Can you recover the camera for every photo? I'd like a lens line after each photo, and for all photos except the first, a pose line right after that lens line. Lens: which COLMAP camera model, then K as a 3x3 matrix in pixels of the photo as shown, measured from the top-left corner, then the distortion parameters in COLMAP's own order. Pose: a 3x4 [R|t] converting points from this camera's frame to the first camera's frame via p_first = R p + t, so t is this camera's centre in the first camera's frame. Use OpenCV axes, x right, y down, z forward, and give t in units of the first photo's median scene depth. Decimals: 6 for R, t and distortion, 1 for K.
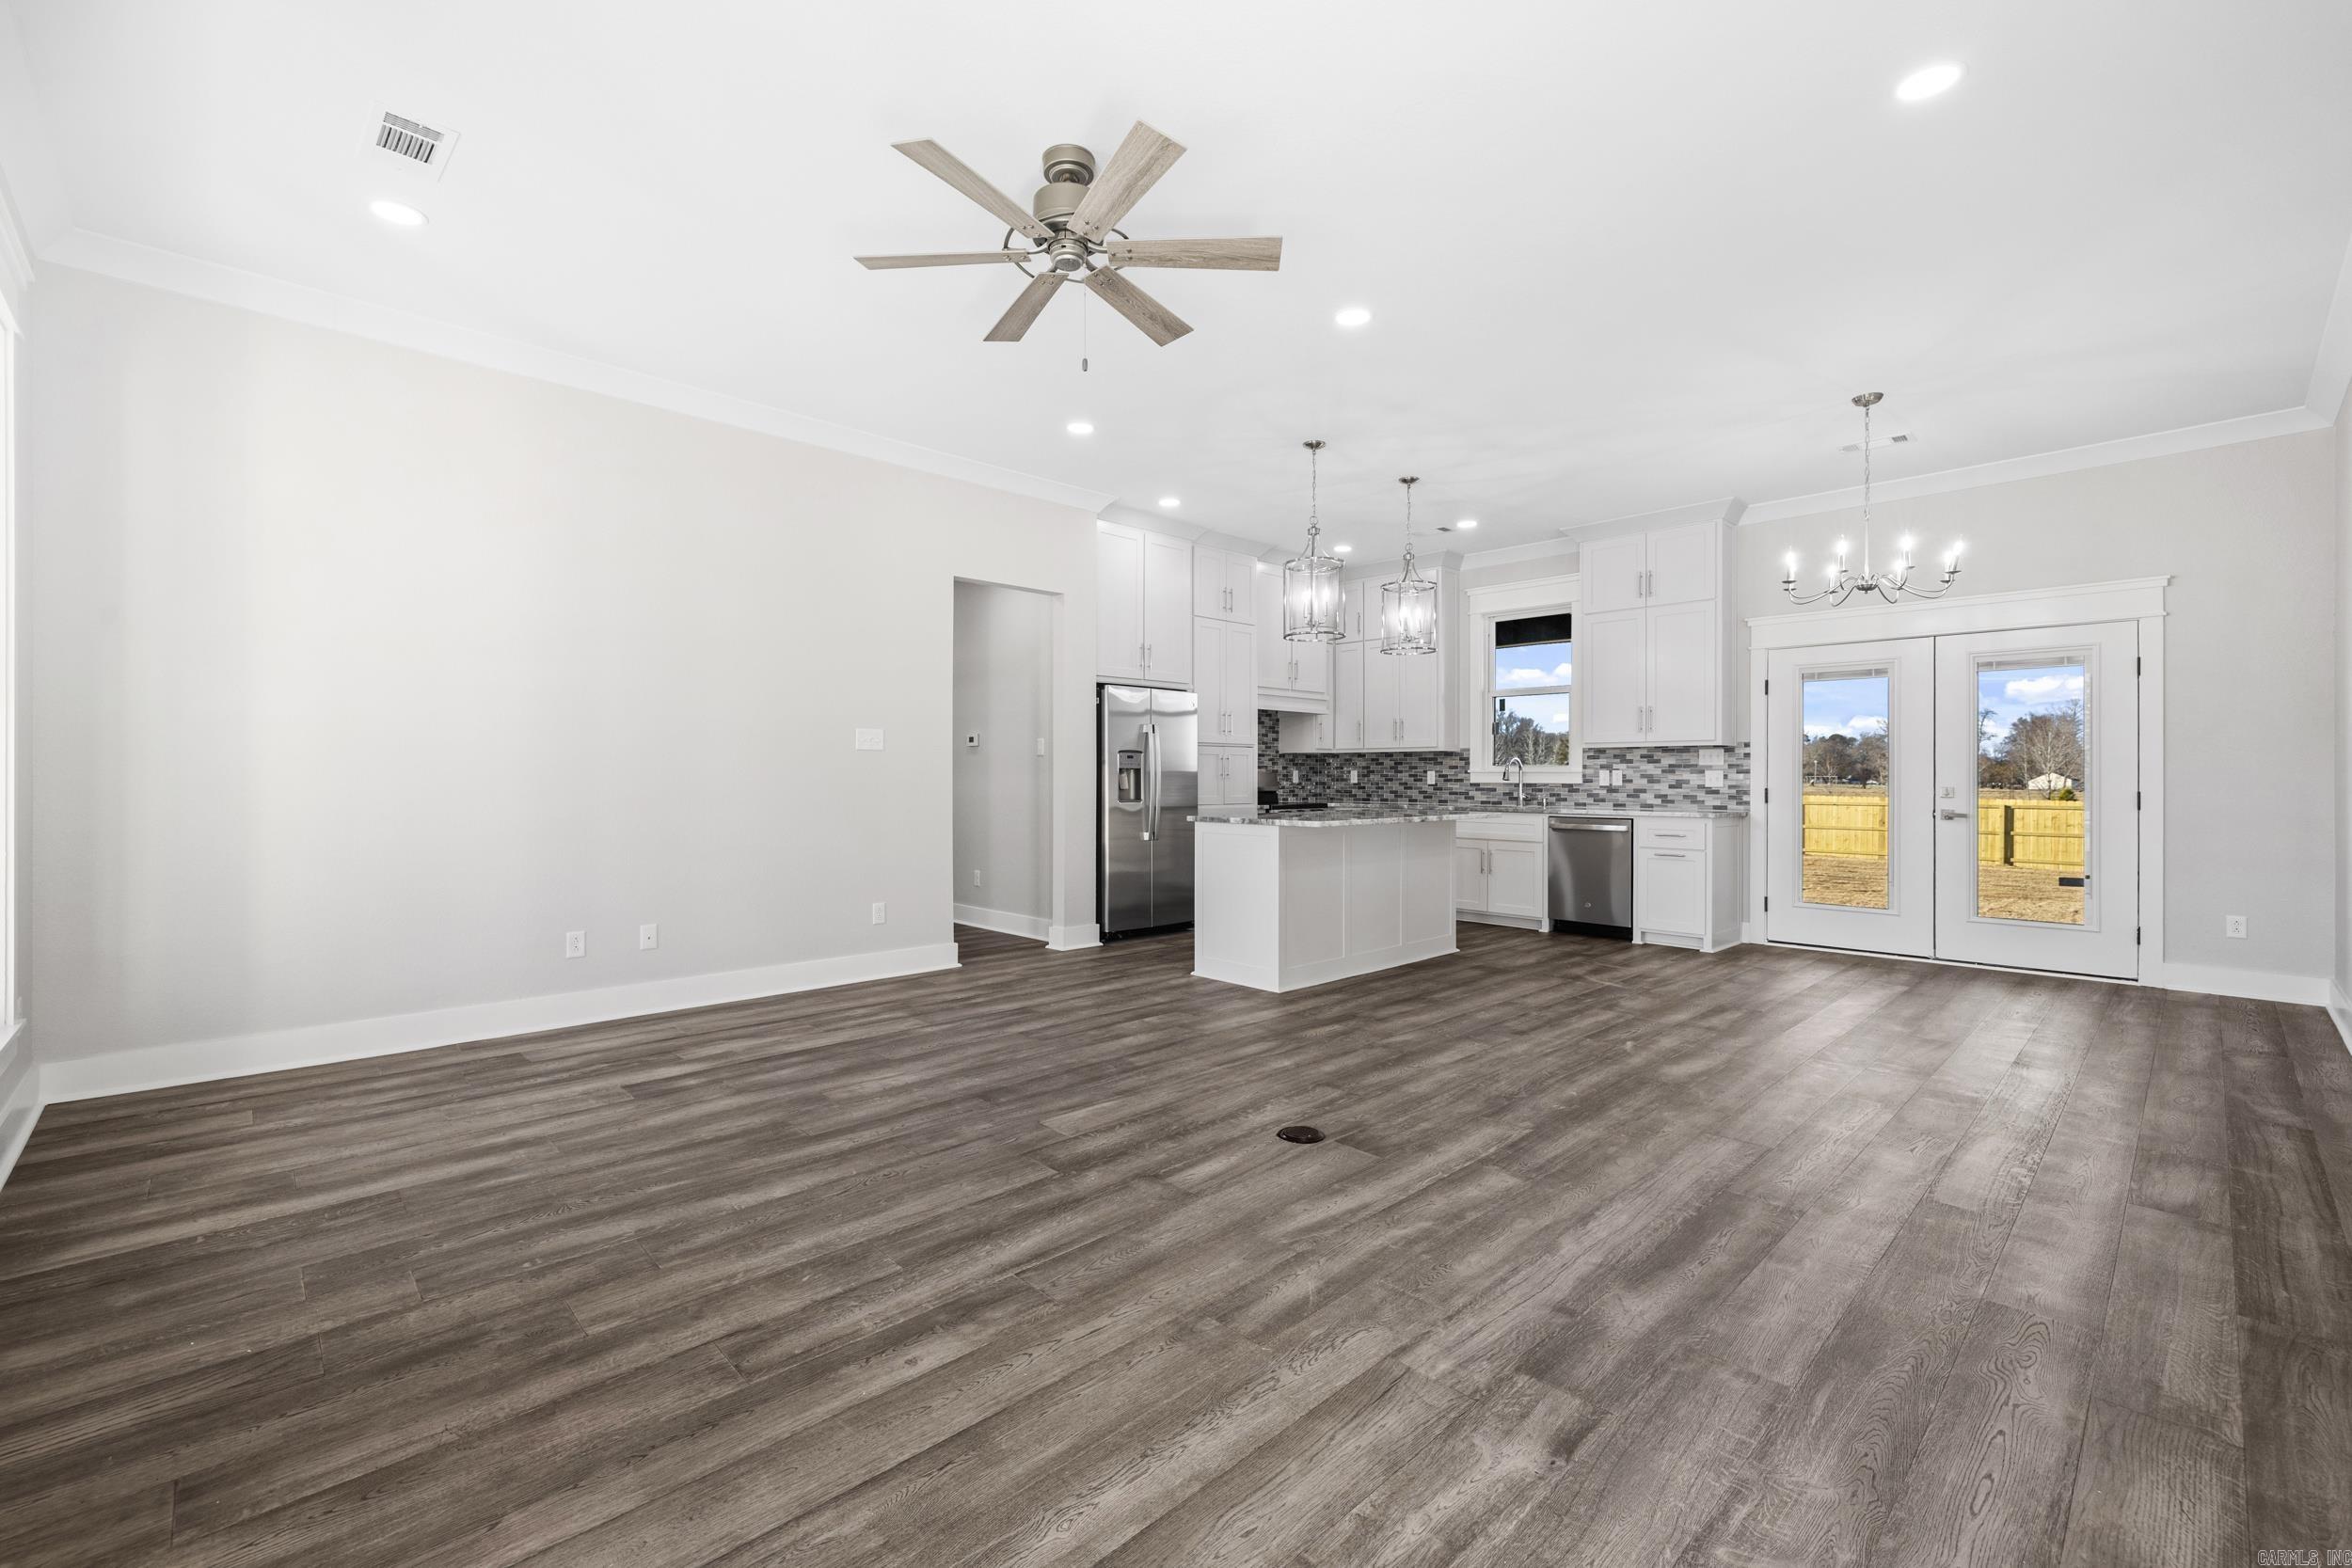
lens RADIAL K [[986.2, 0, 1164.0], [0, 986.2, 772.5], [0, 0, 1]] dist [-0.001430, -0.000218]
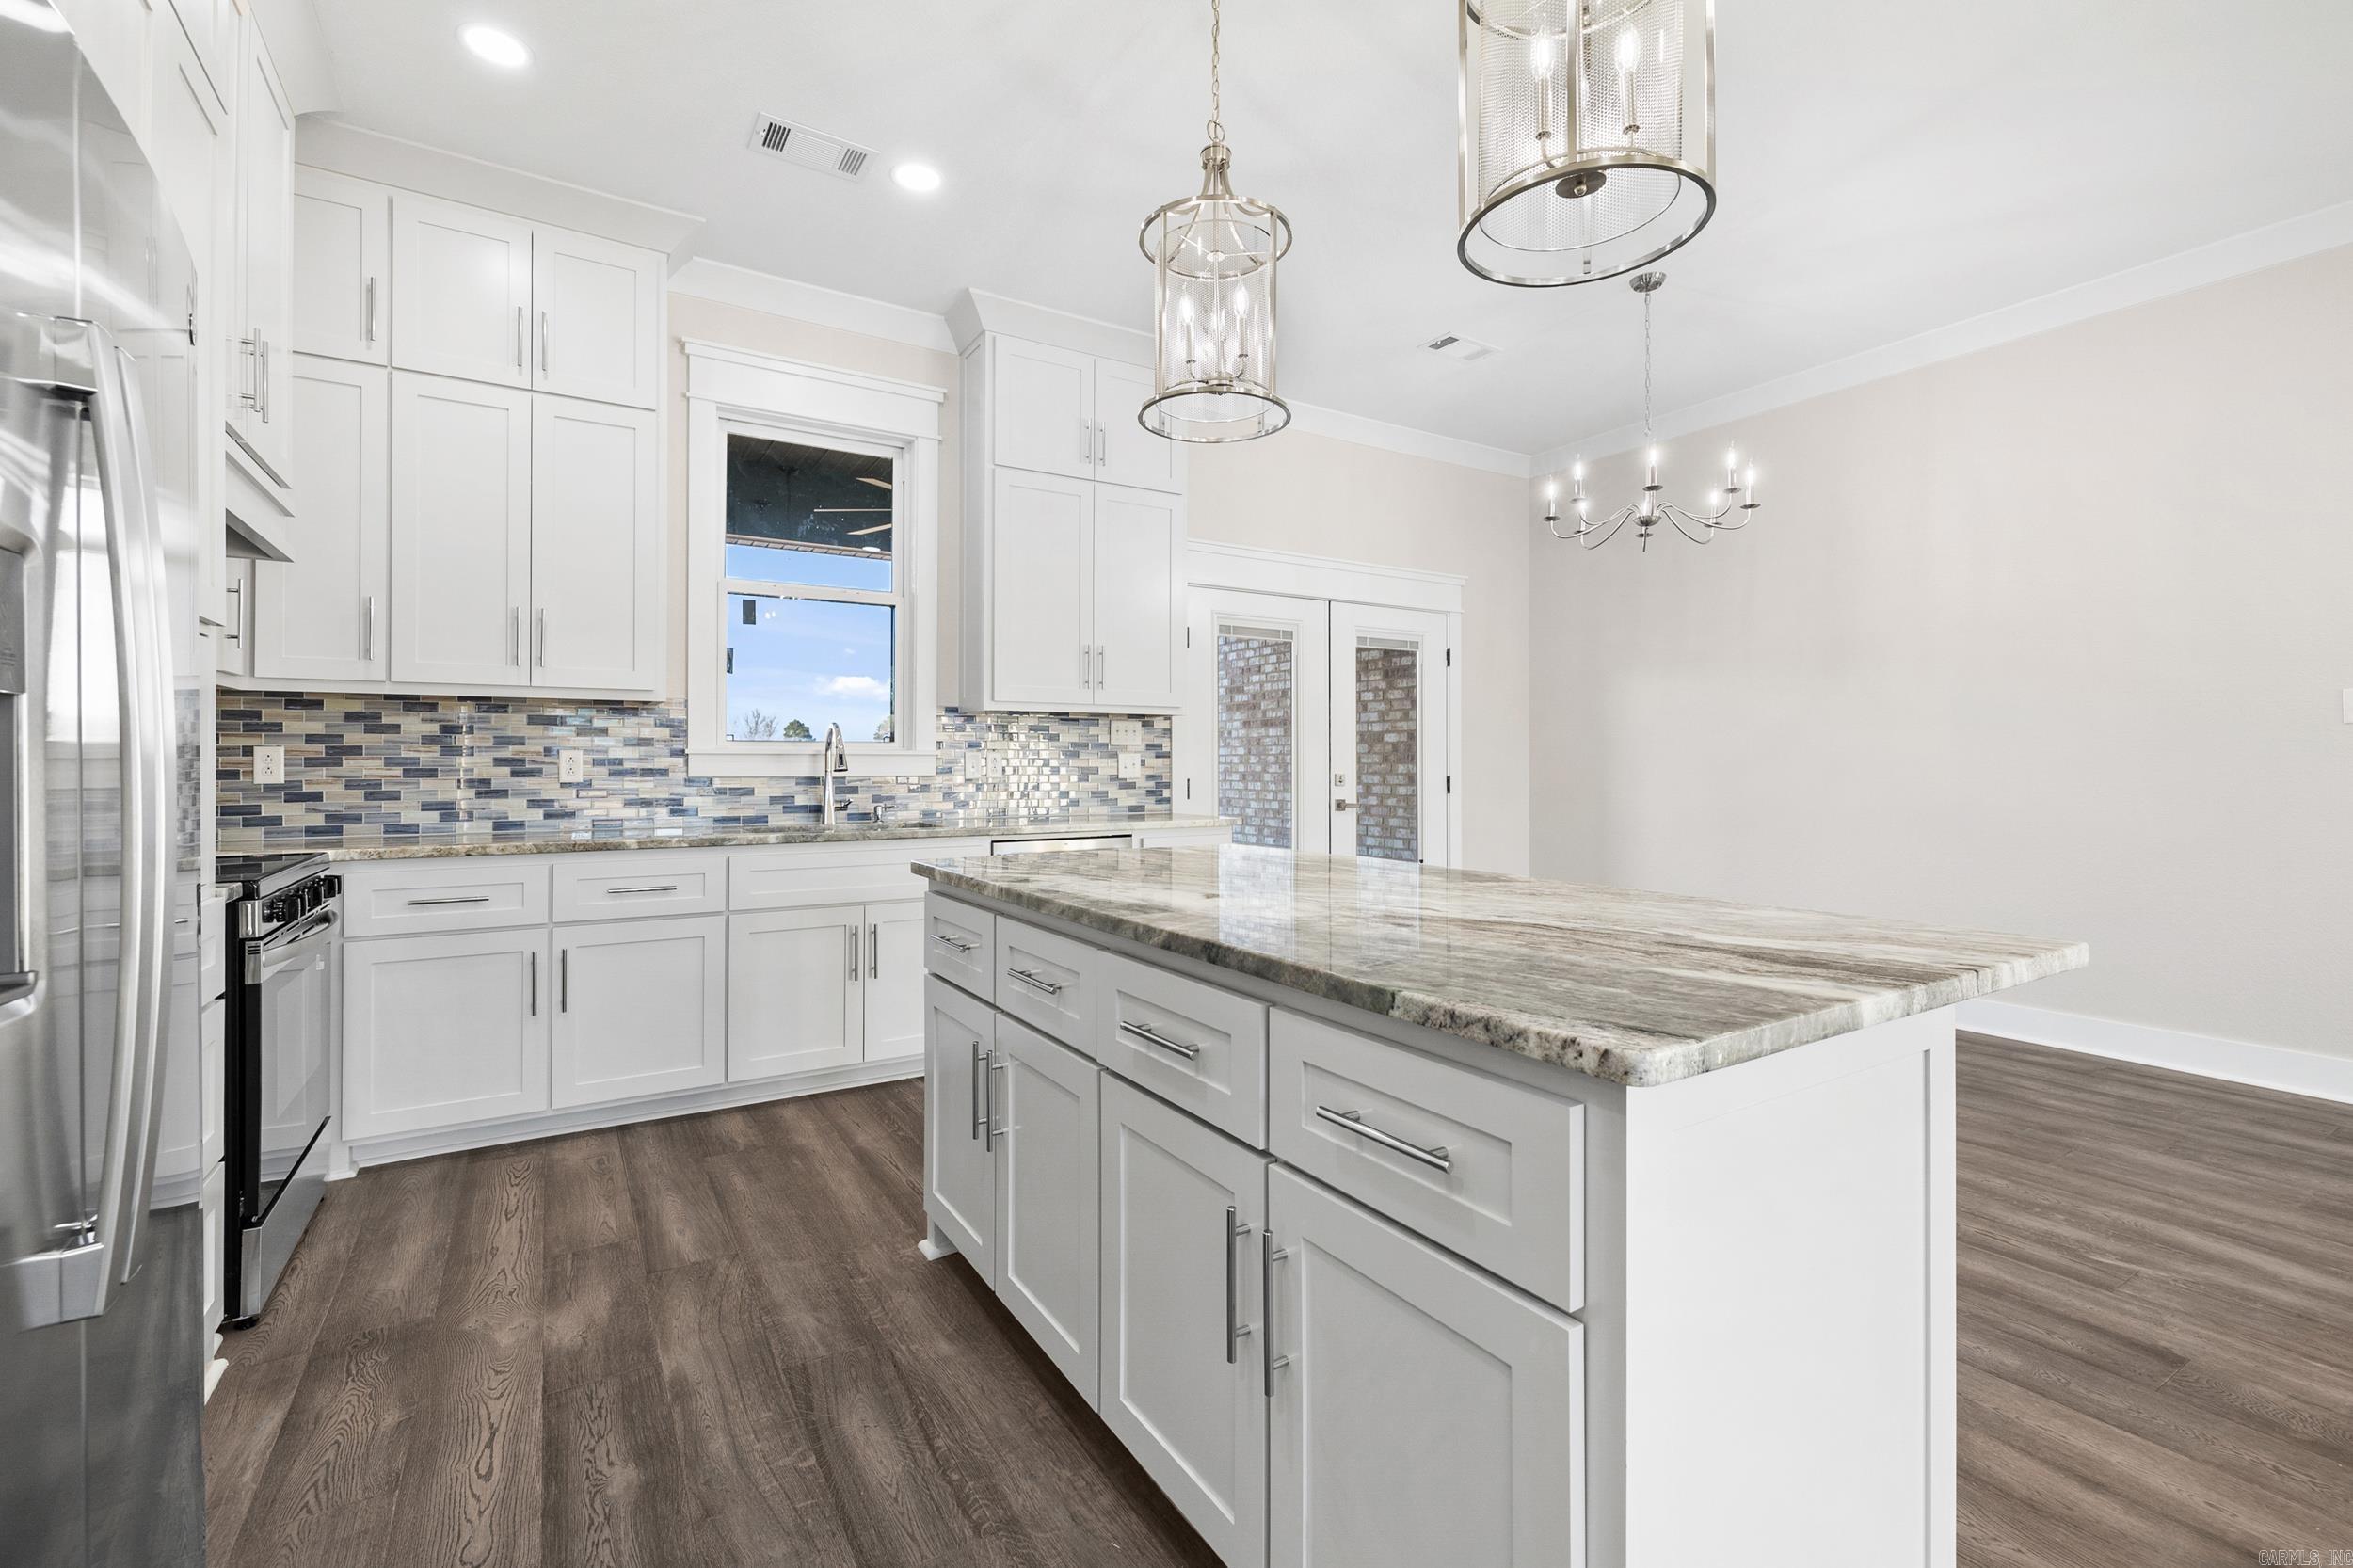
lens RADIAL K [[1015.9, 0, 1157.8], [0, 1015.9, 756.6], [0, 0, 1]] dist [-0.001504, -0.000181]
pose [[0.212394, 0.003705, 0.977177, -0.212186], [-0.002818, 0.999991, -0.003179, 0.004763], [-0.977180, -0.002078, 0.212403, 1.652416]]
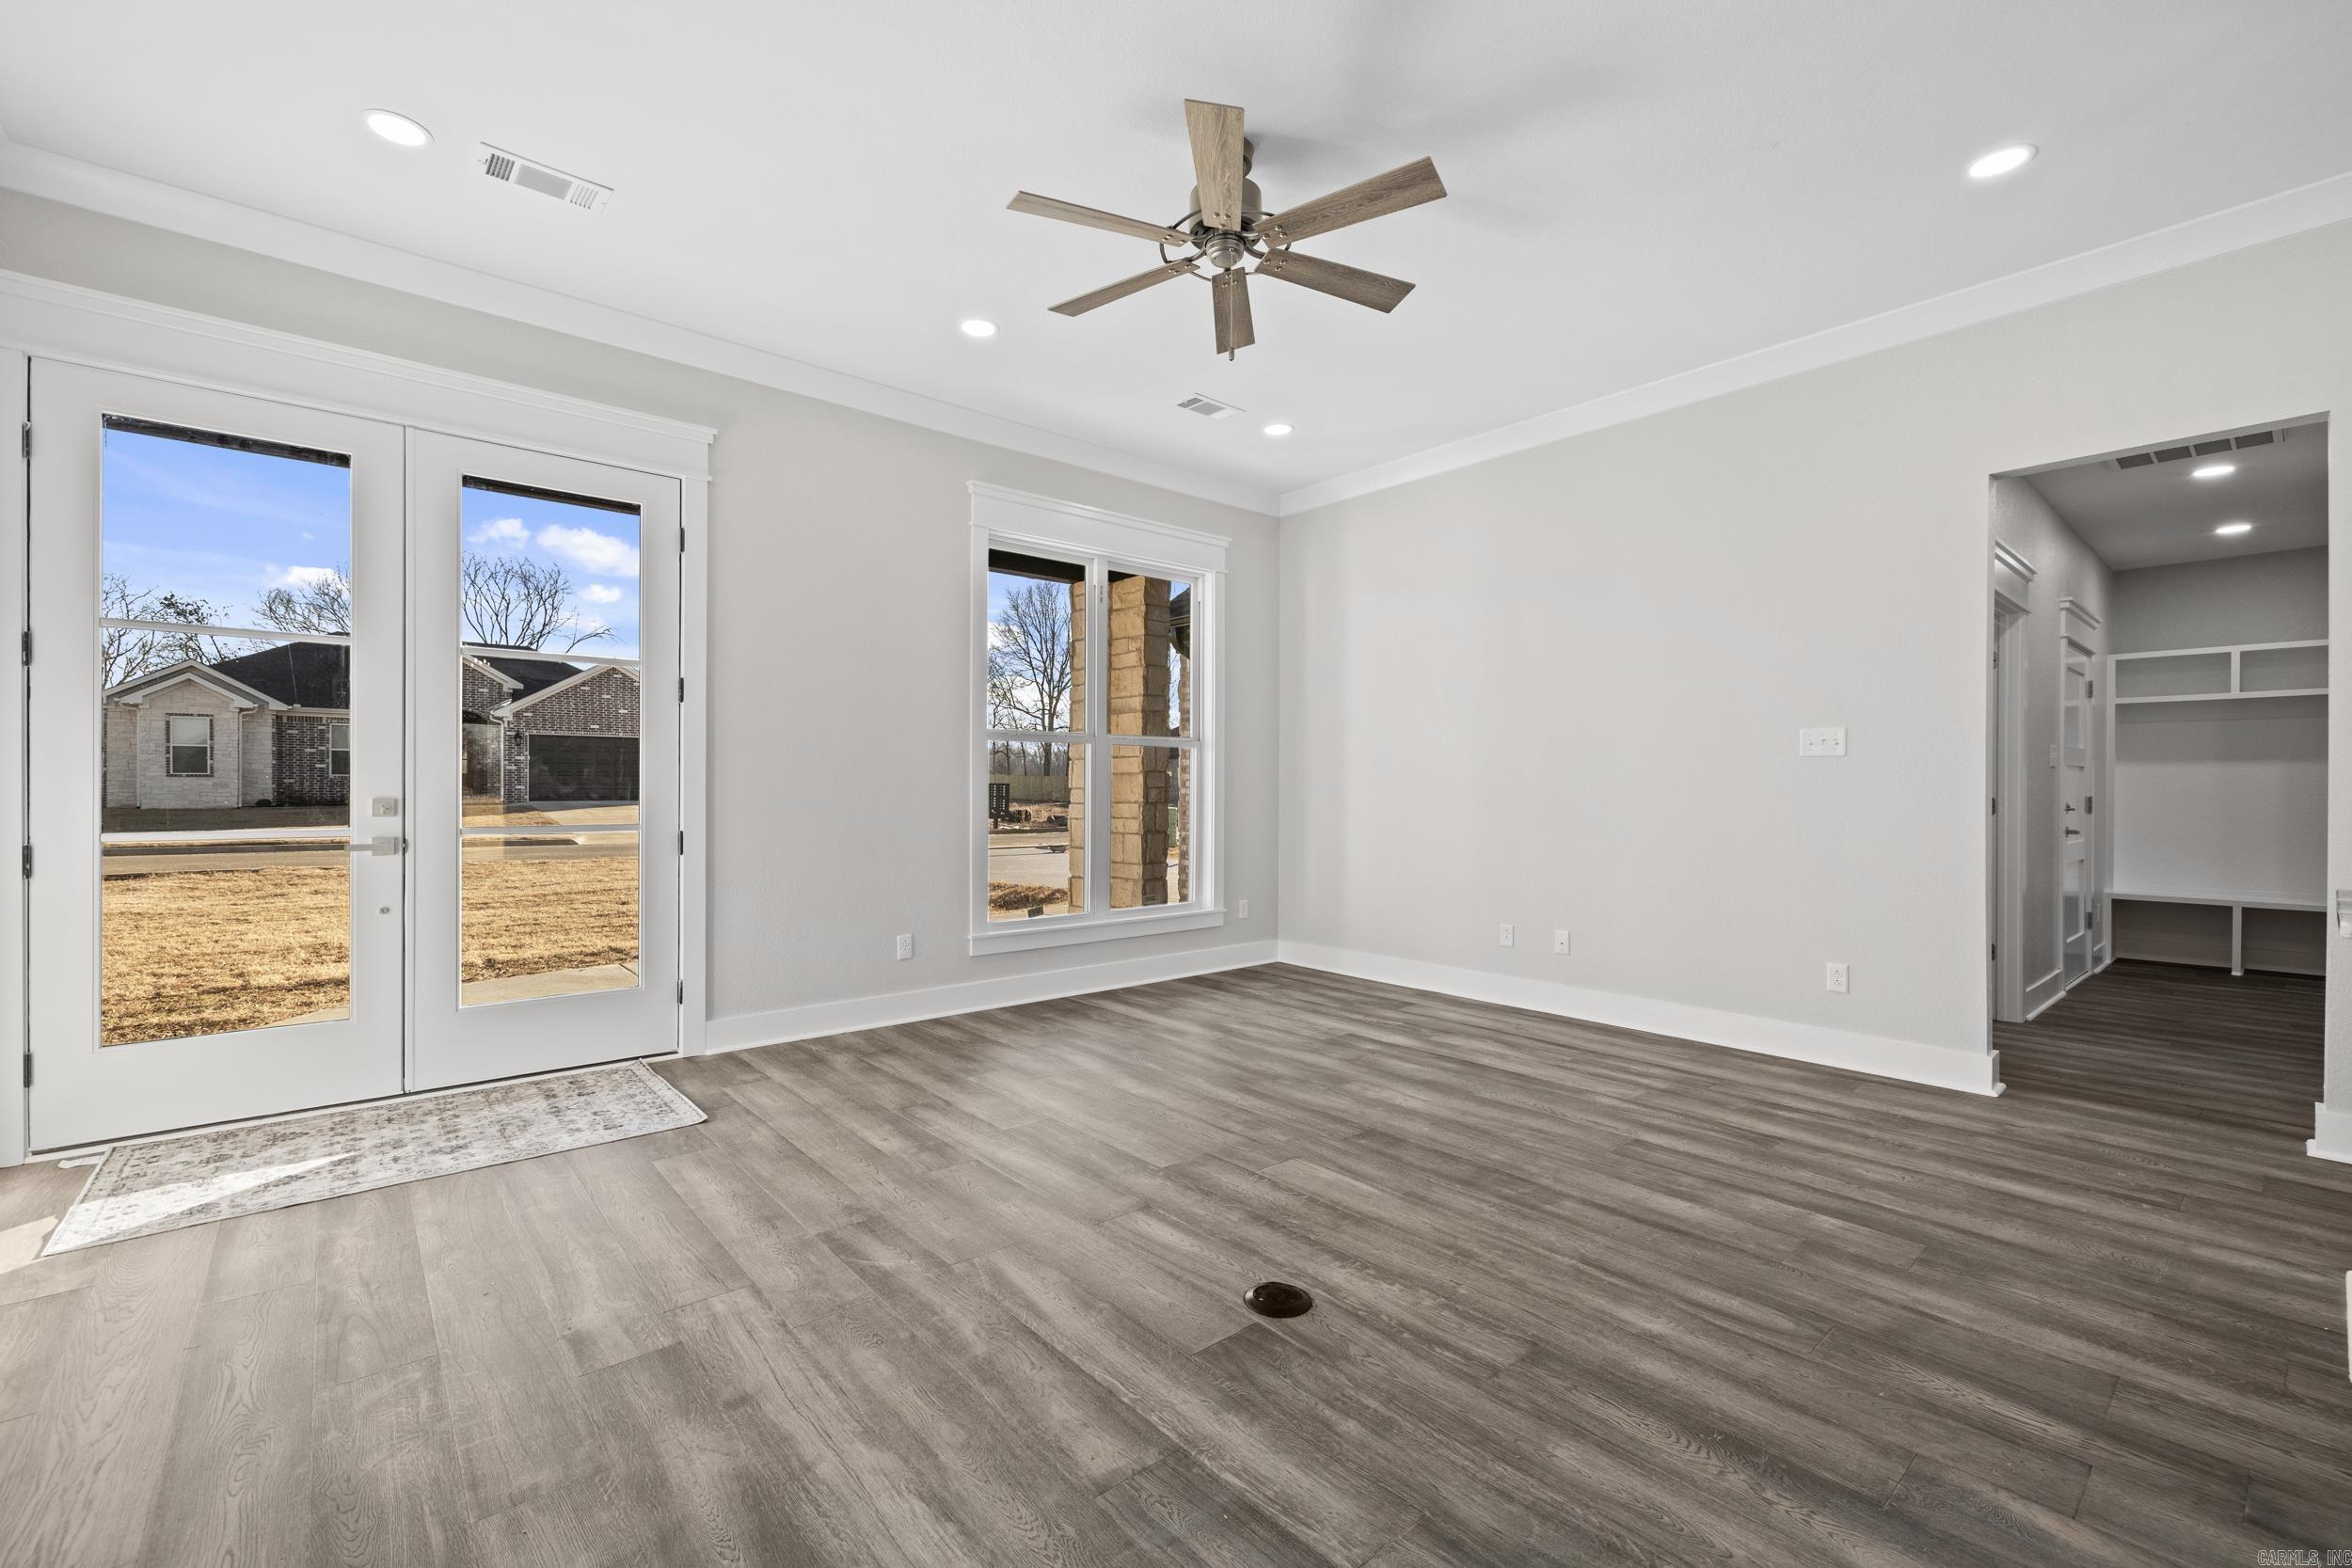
lens RADIAL K [[988.6, 0, 1159.3], [0, 988.6, 784.6], [0, 0, 1]] dist [-0.002521, 0.000306]
pose [[-0.058609, -0.003914, -0.998273, 0.745892], [-0.001703, 0.999991, -0.003821, 0.004390], [0.998280, 0.001476, -0.058615, 0.844459]]
